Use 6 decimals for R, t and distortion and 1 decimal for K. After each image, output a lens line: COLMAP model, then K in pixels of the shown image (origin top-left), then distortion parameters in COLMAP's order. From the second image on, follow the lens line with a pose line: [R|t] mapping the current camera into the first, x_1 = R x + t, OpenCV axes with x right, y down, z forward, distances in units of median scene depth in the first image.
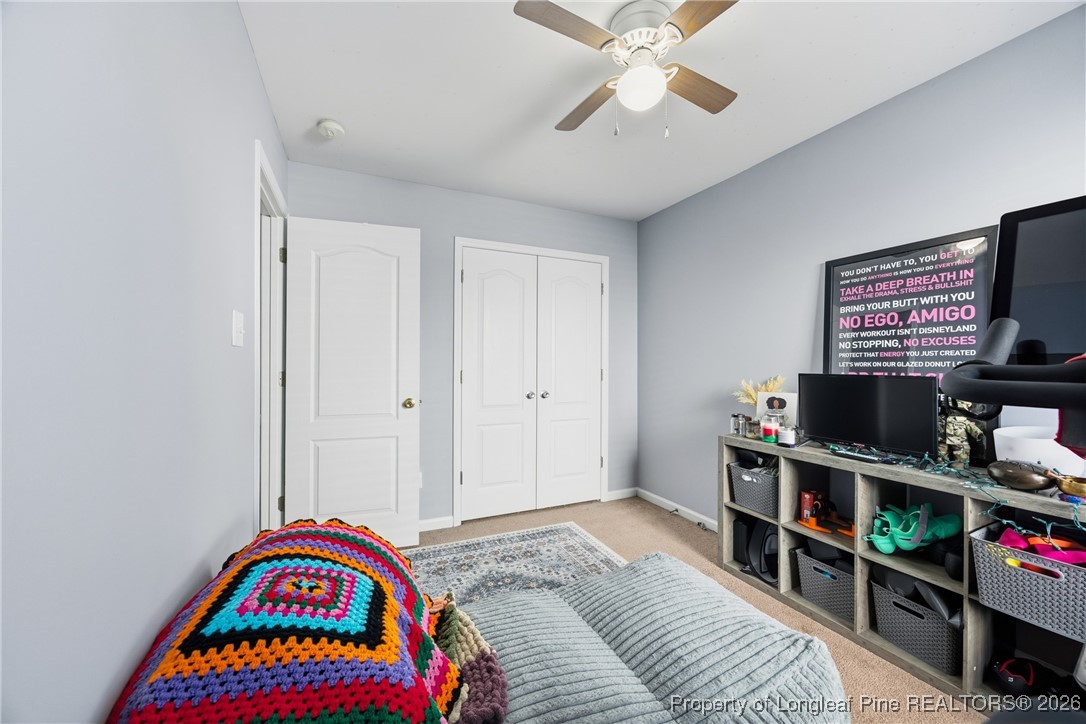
lens RADIAL K [[418.4, 0, 542.9], [0, 418.4, 361.0], [0, 0, 1]] dist [-0.002818, -0.000242]
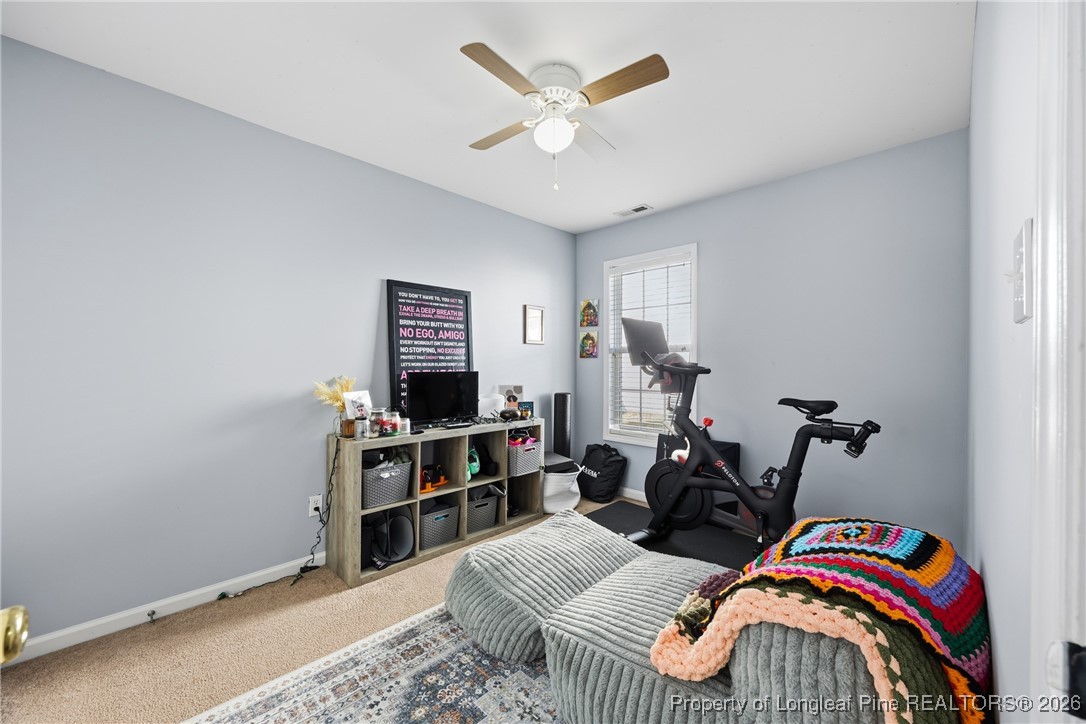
lens RADIAL K [[418.4, 0, 544.8], [0, 418.4, 366.8], [0, 0, 1]] dist [-0.002818, -0.000242]
pose [[-0.367968, -0.004537, 0.929827, -0.679769], [-0.005719, 0.999980, 0.002616, 0.010174], [-0.929821, -0.004355, -0.367986, 1.133775]]
